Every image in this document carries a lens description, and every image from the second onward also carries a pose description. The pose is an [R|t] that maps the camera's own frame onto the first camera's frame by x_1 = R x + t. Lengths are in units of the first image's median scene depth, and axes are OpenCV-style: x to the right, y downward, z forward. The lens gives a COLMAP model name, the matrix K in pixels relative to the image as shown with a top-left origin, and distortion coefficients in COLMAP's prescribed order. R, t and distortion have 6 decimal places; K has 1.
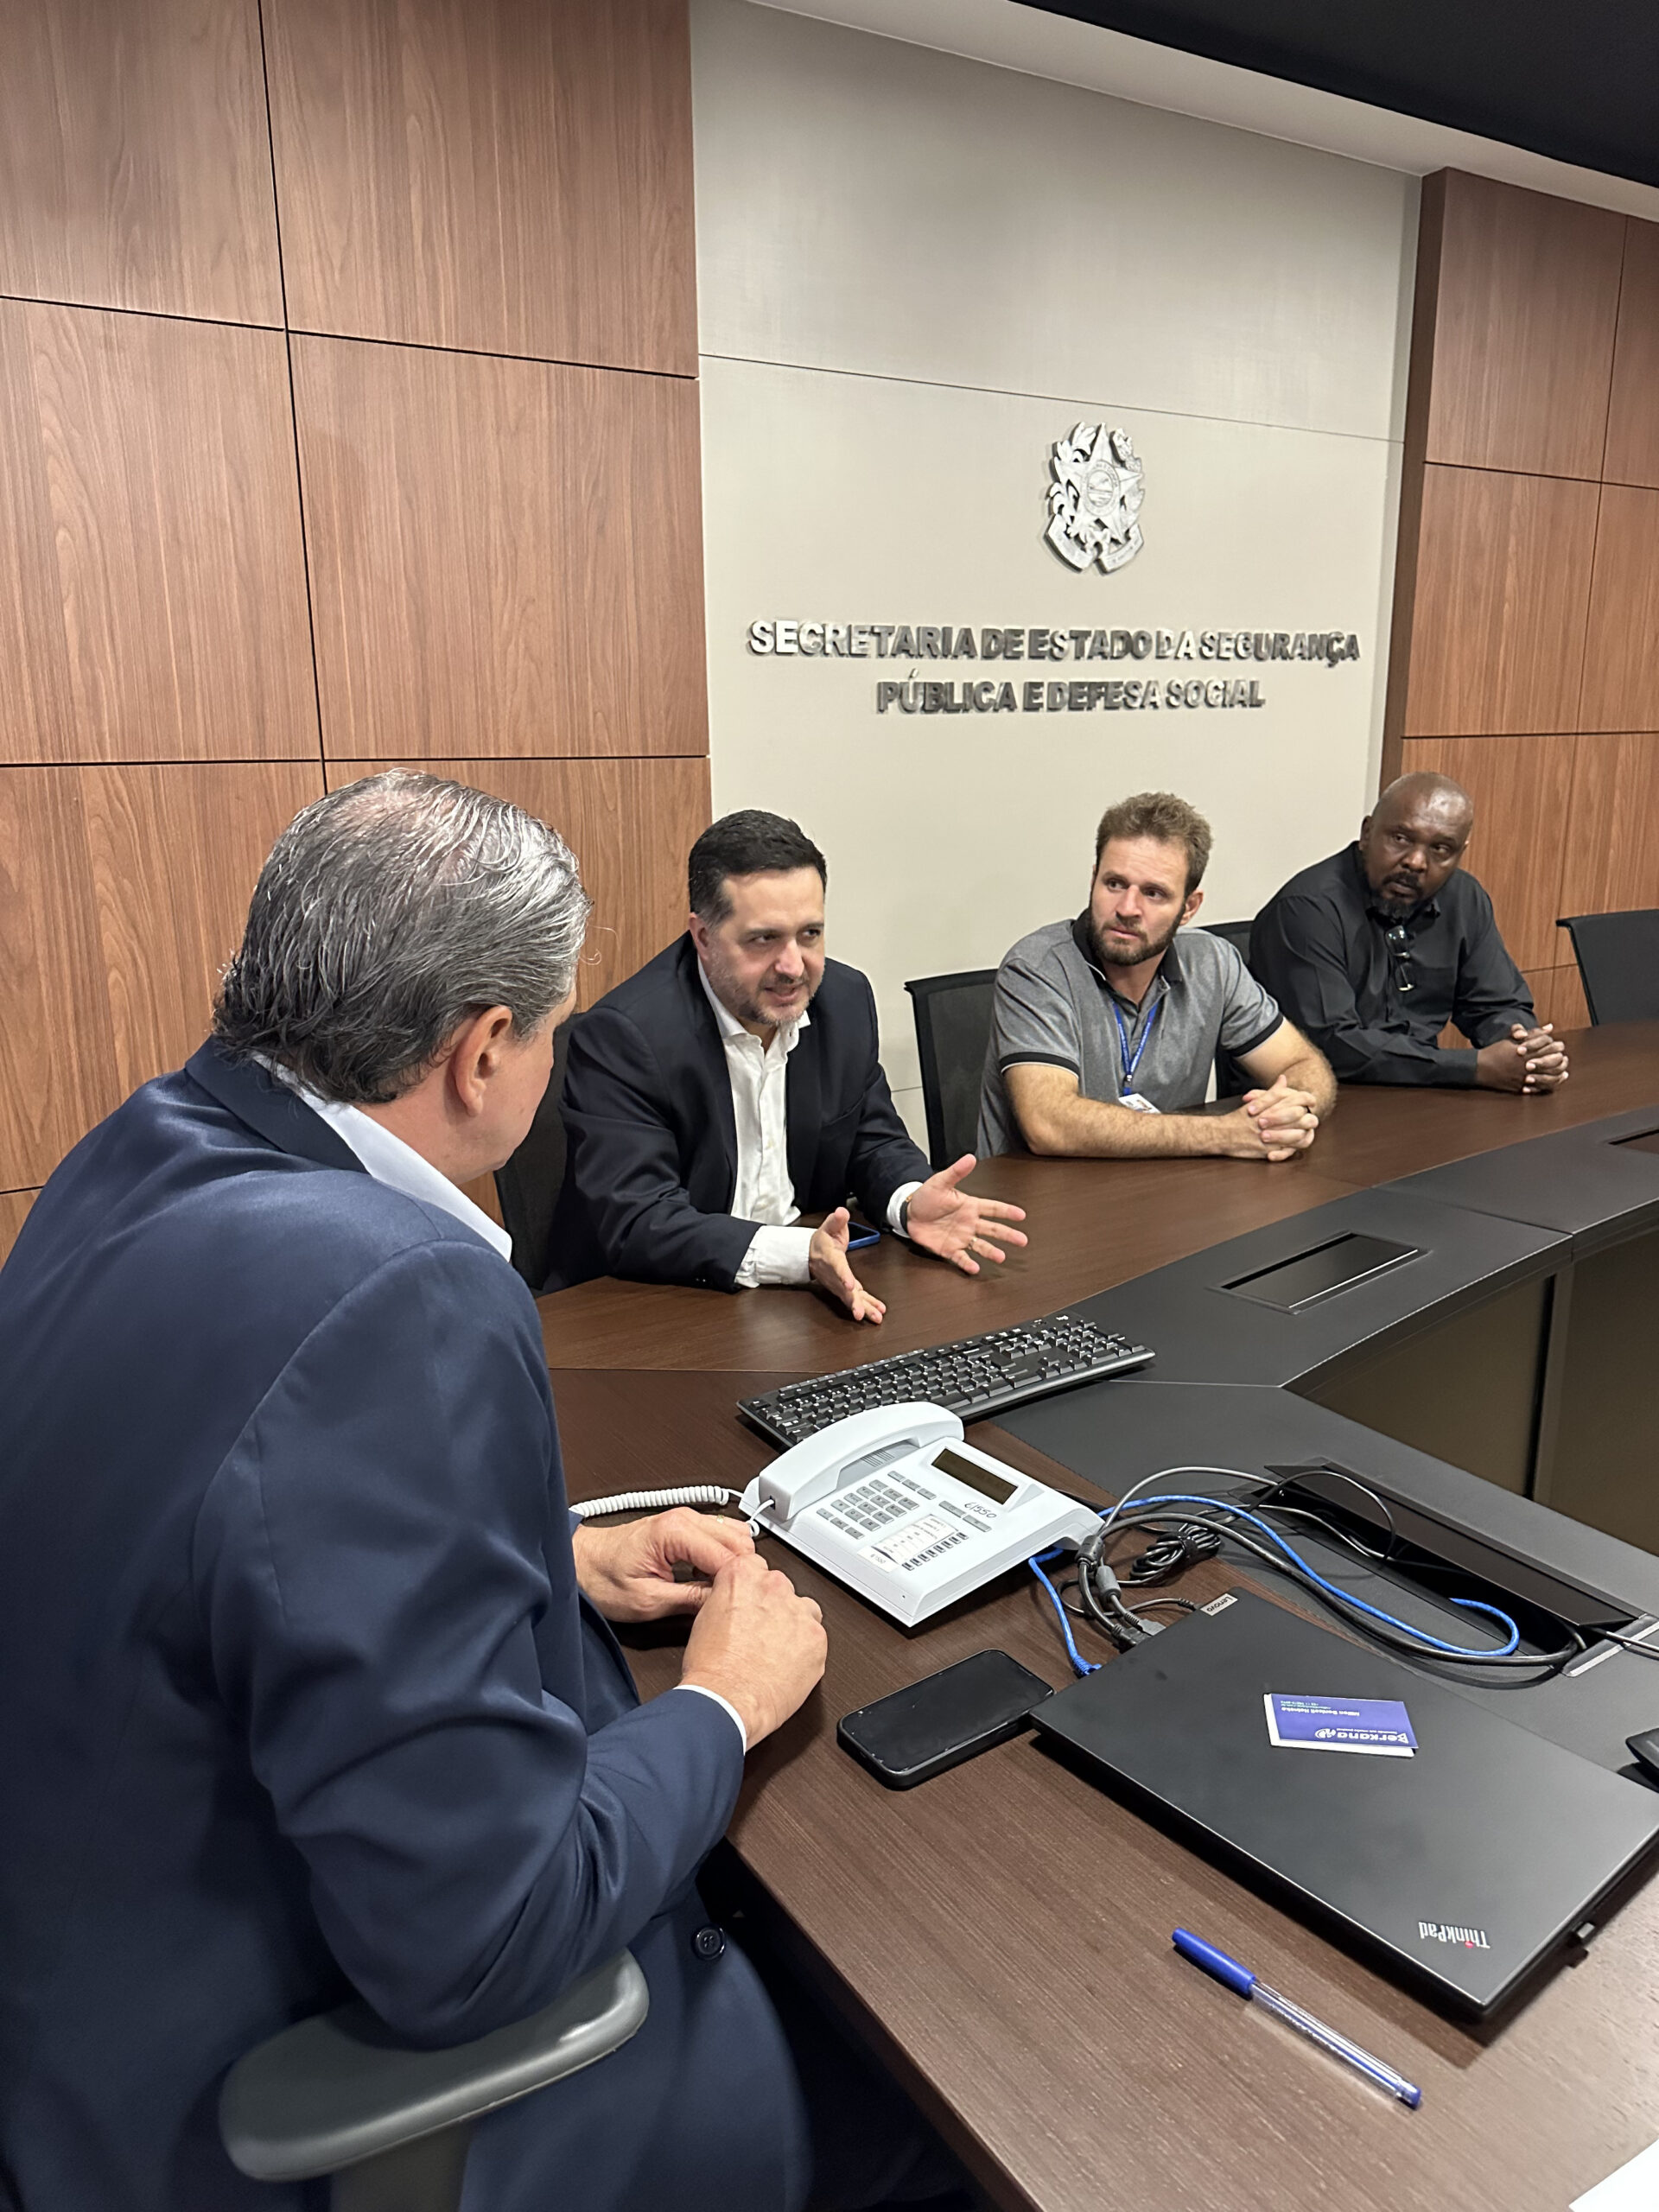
lens RADIAL K [[1556.4, 0, 829.8], [0, 1556.4, 1100.5], [0, 0, 1]] dist [0.111306, -0.219464]
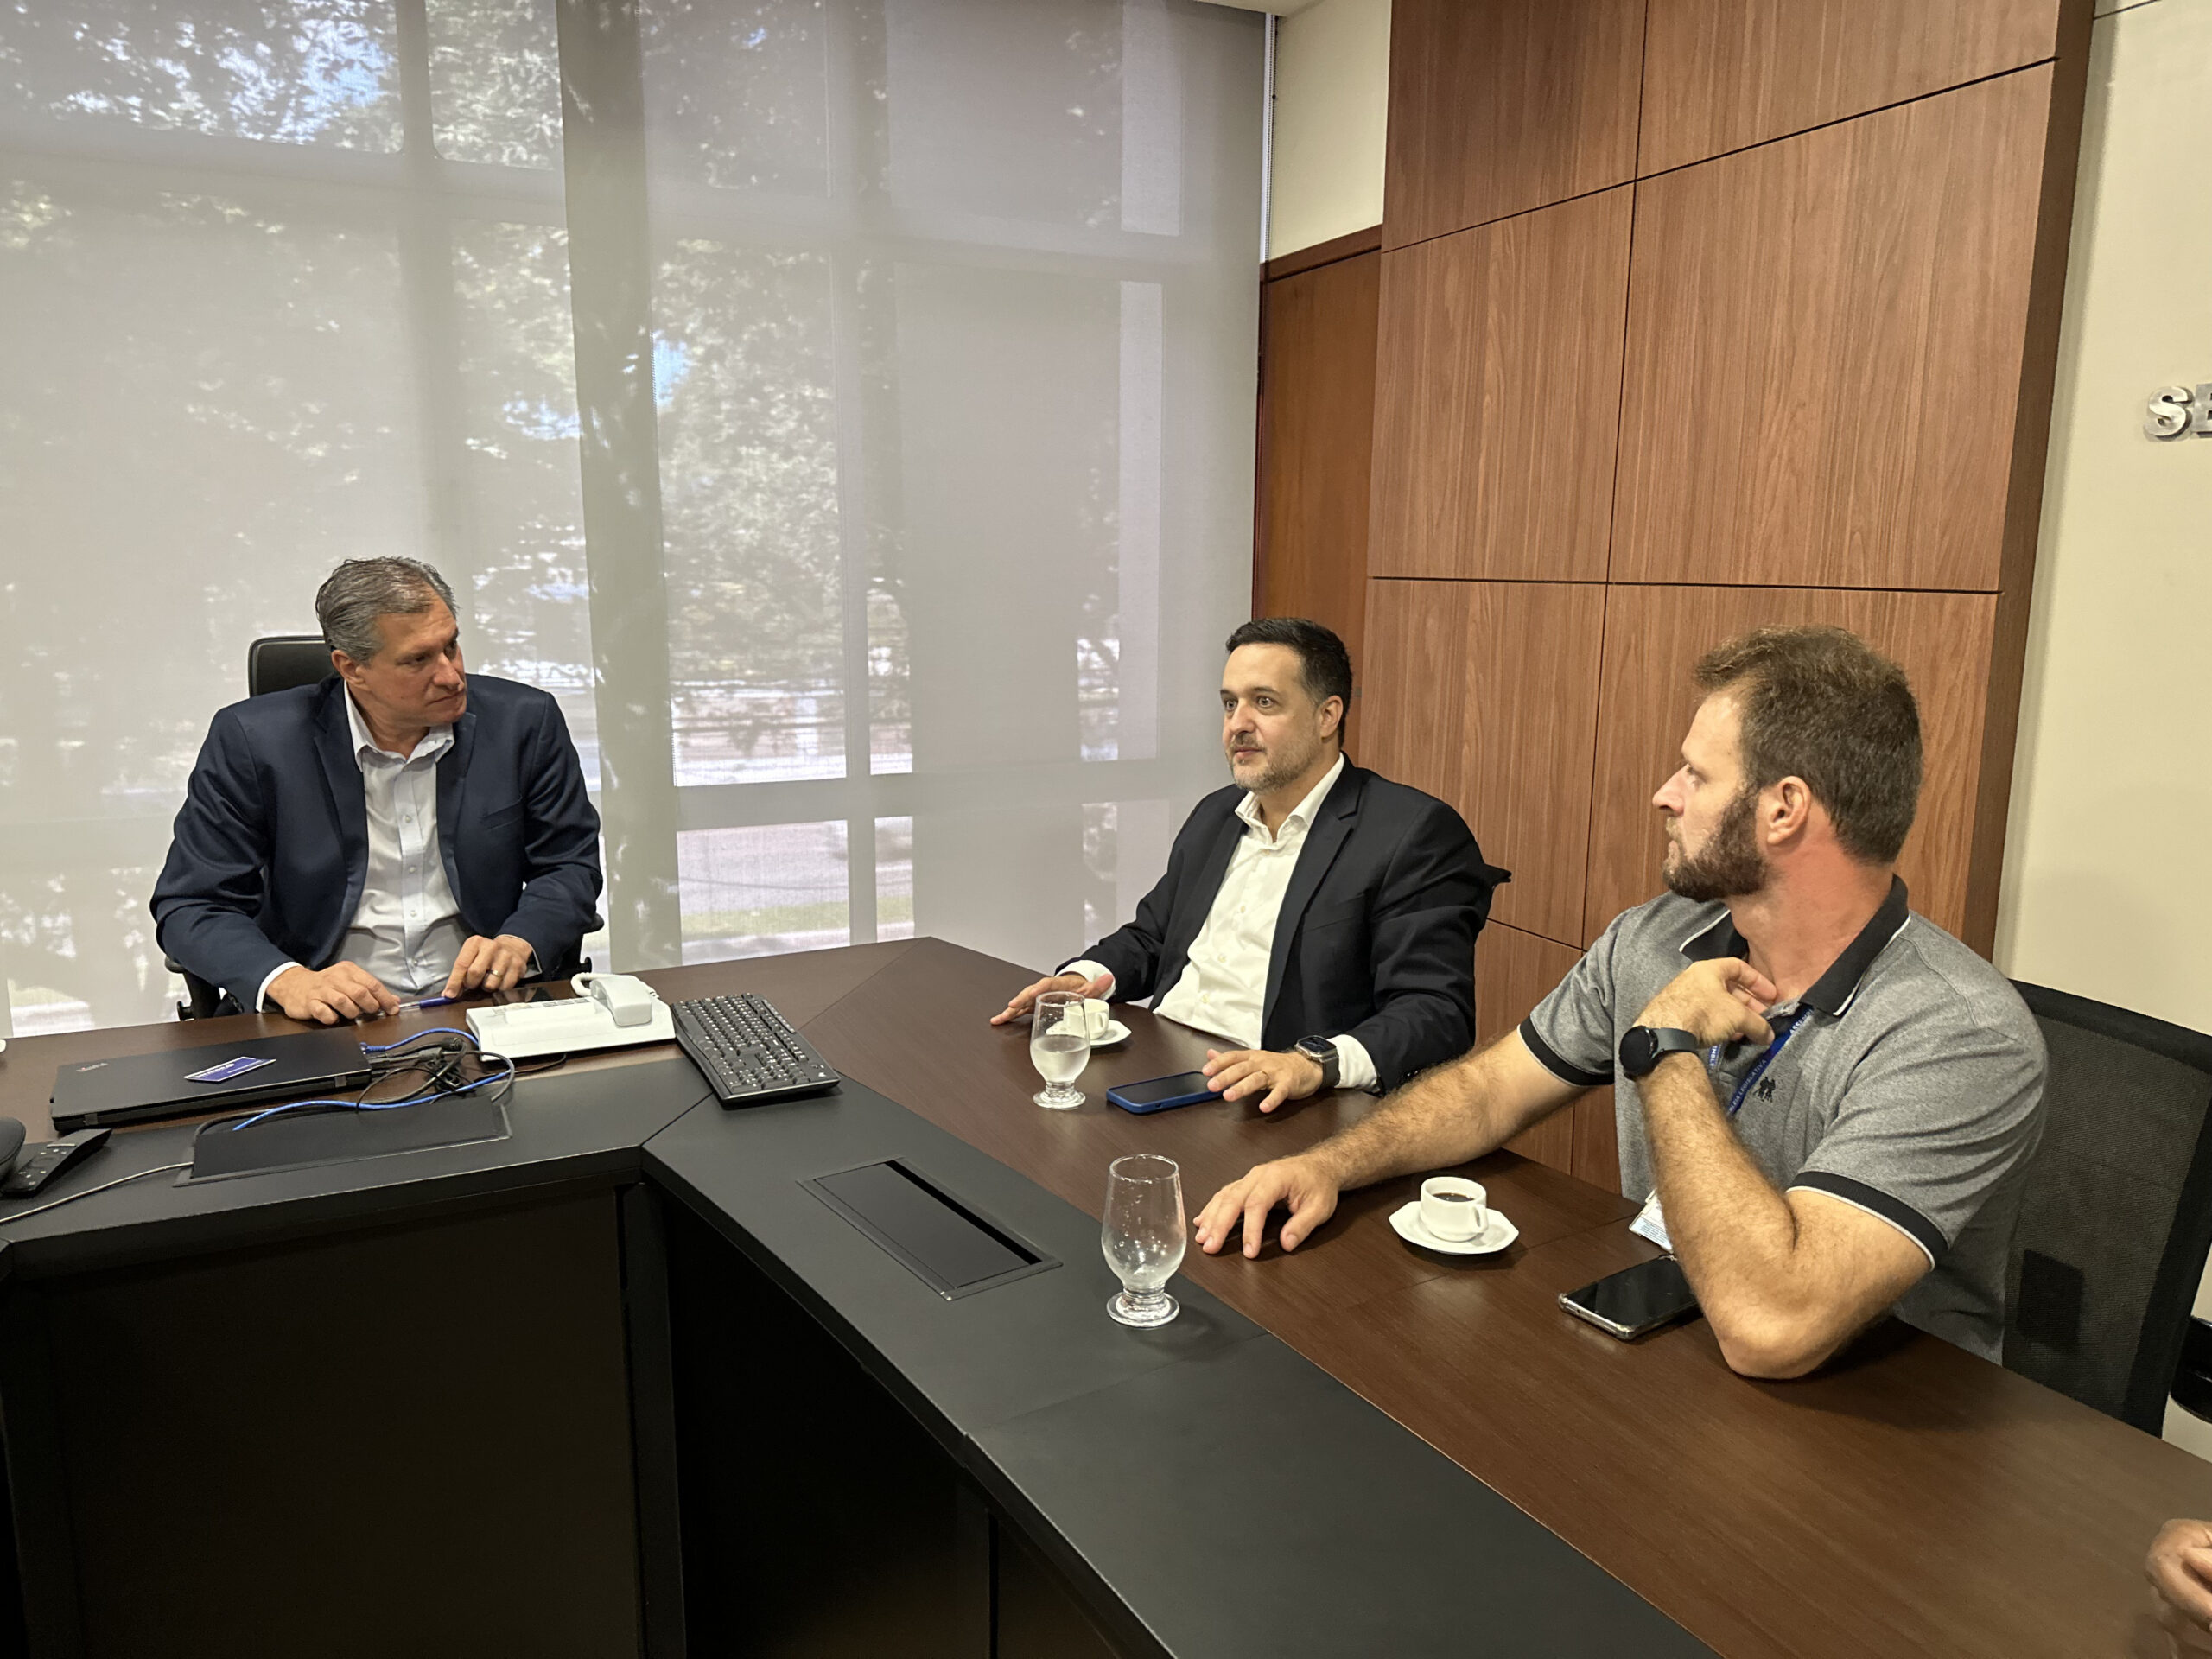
lens RADIAL K [[1554.6, 0, 1097.3], [0, 1554.6, 858.0], [0, 0, 1]] dist [0.004099, -0.023976]
pose [[-0.122116, 0.196393, -0.972891, 0.790662], [-0.231947, 0.947438, 0.220368, -0.200327], [0.965033, 0.252570, -0.070144, 0.828057]]
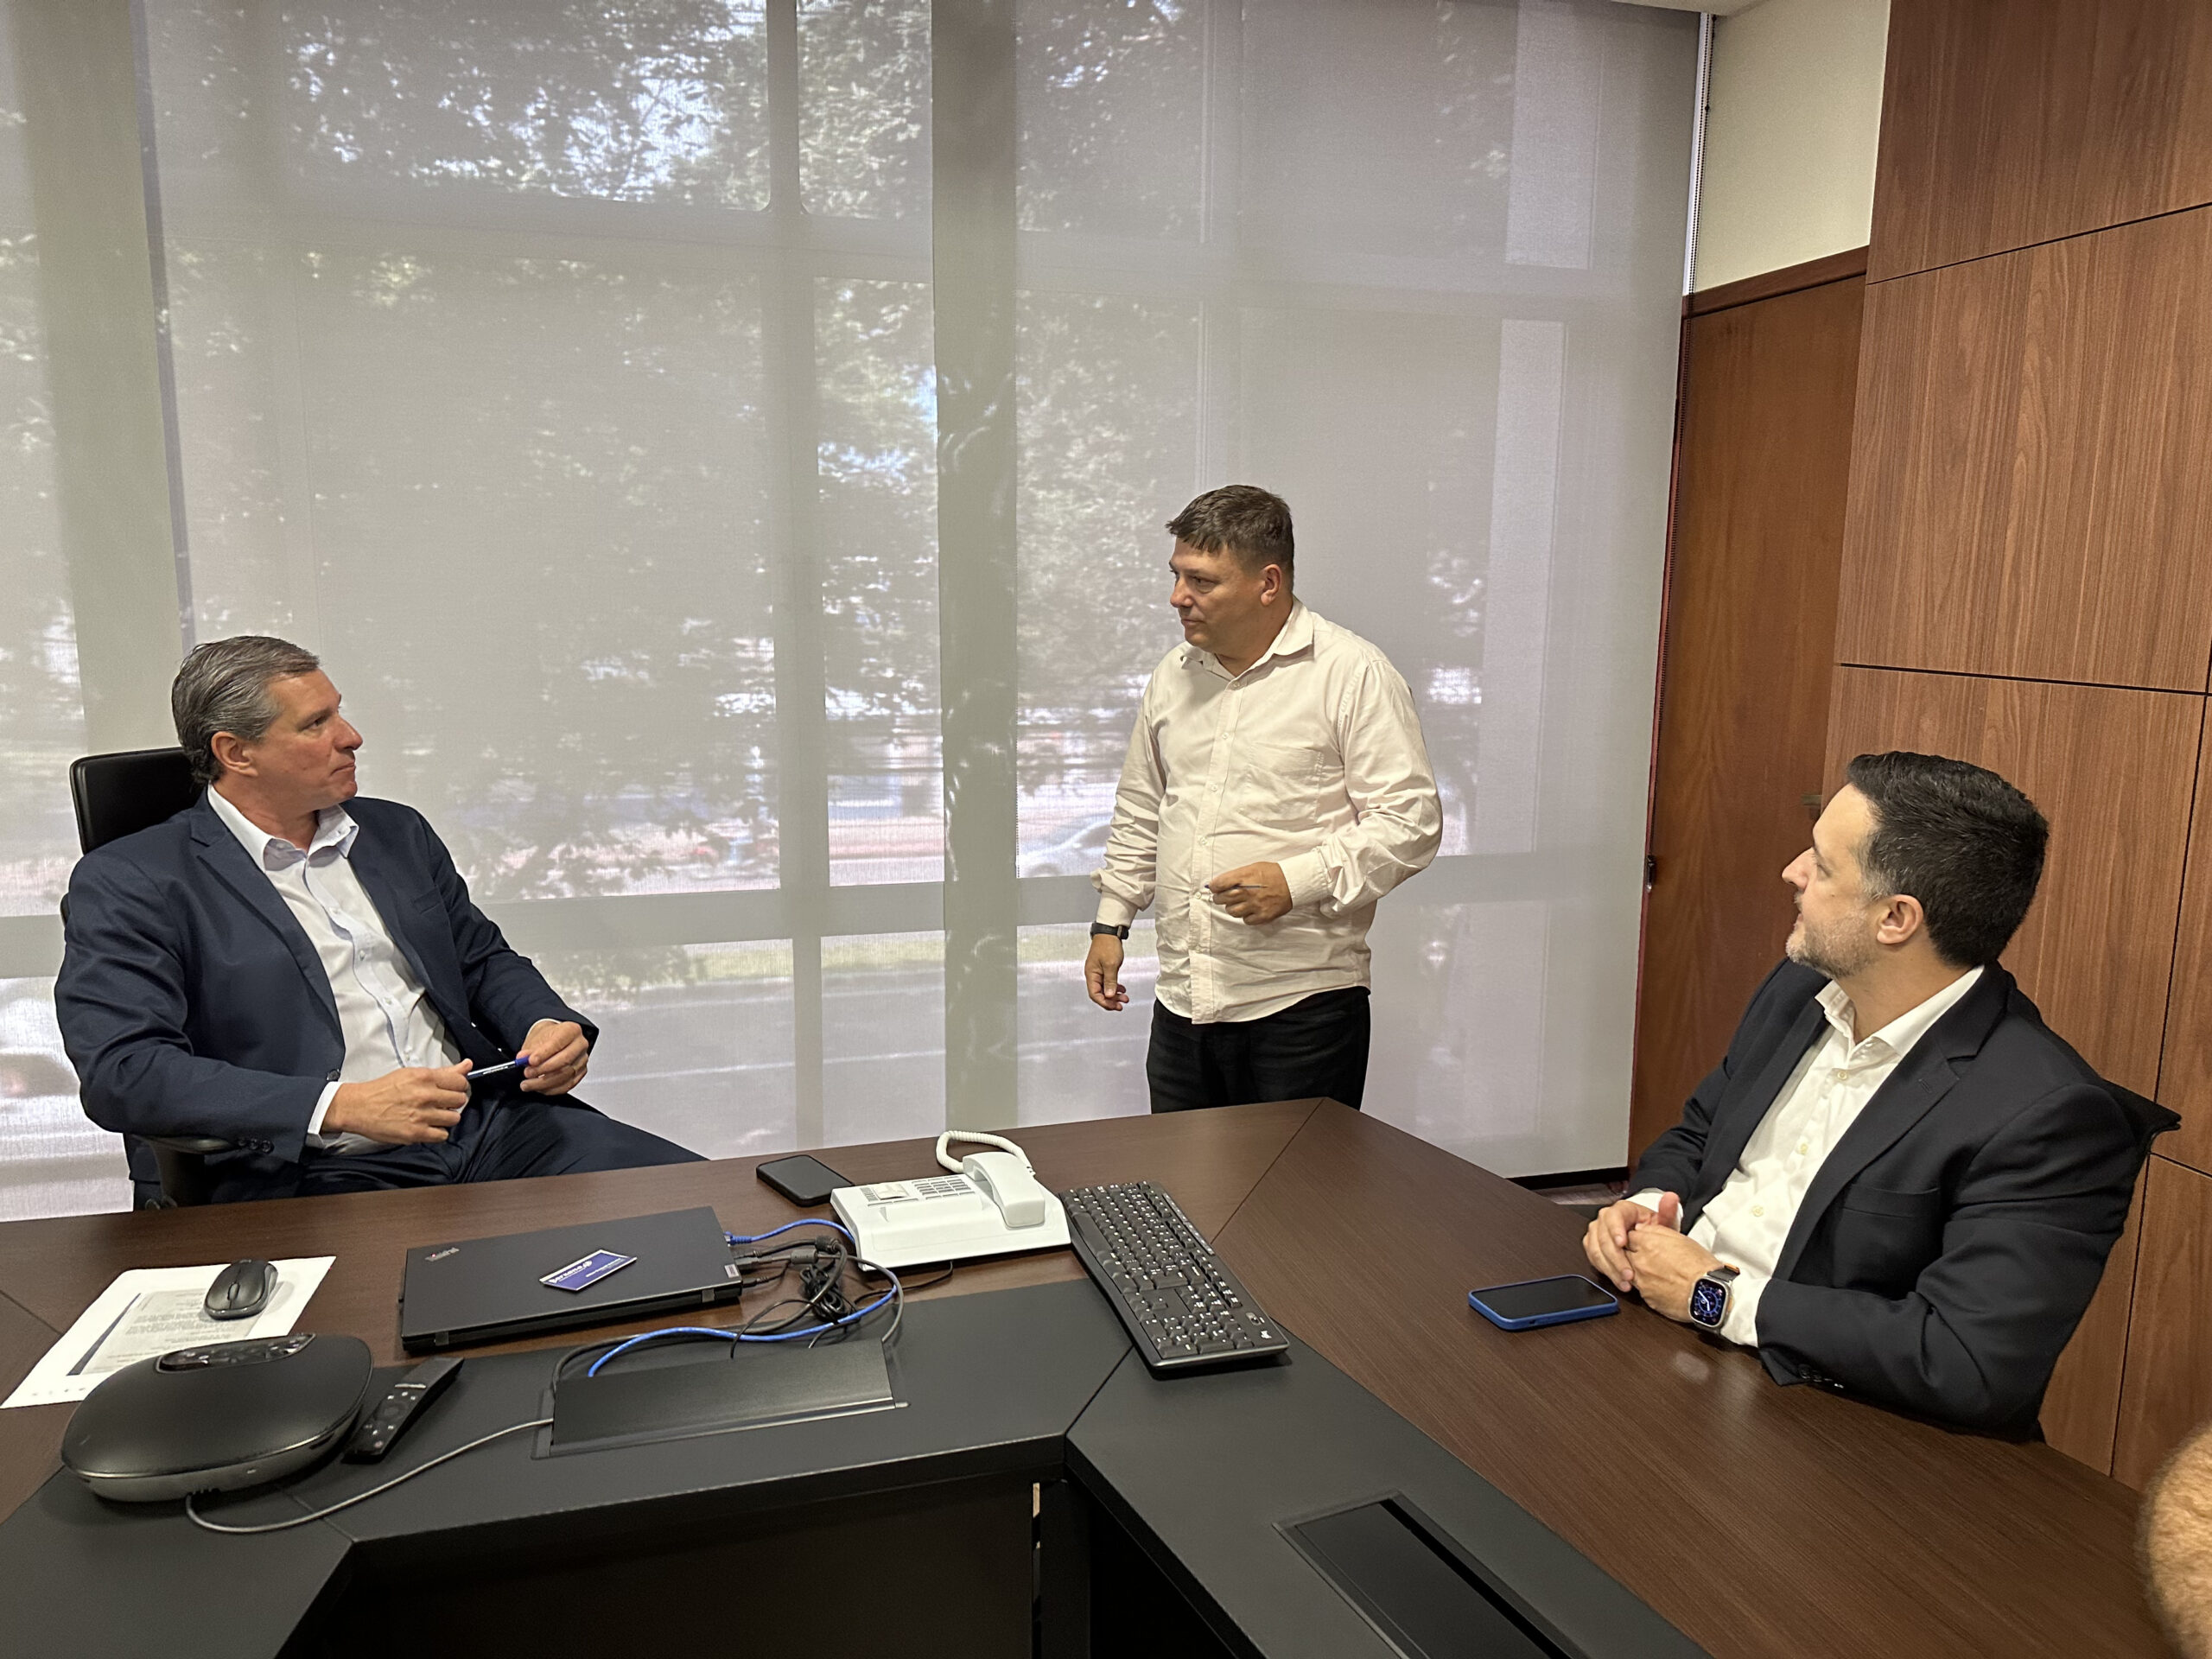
lens RADIAL K [[1569.0, 0, 1069.9], [0, 1569.0, 826.7], [0, 0, 1]] dist [0.000360, -0.011091]
pose [[-0.299204, 0.156249, -0.941309, 0.666384], [-0.224362, 0.947323, 0.228563, -0.212558], [0.927437, 0.279581, -0.248387, 0.700567]]
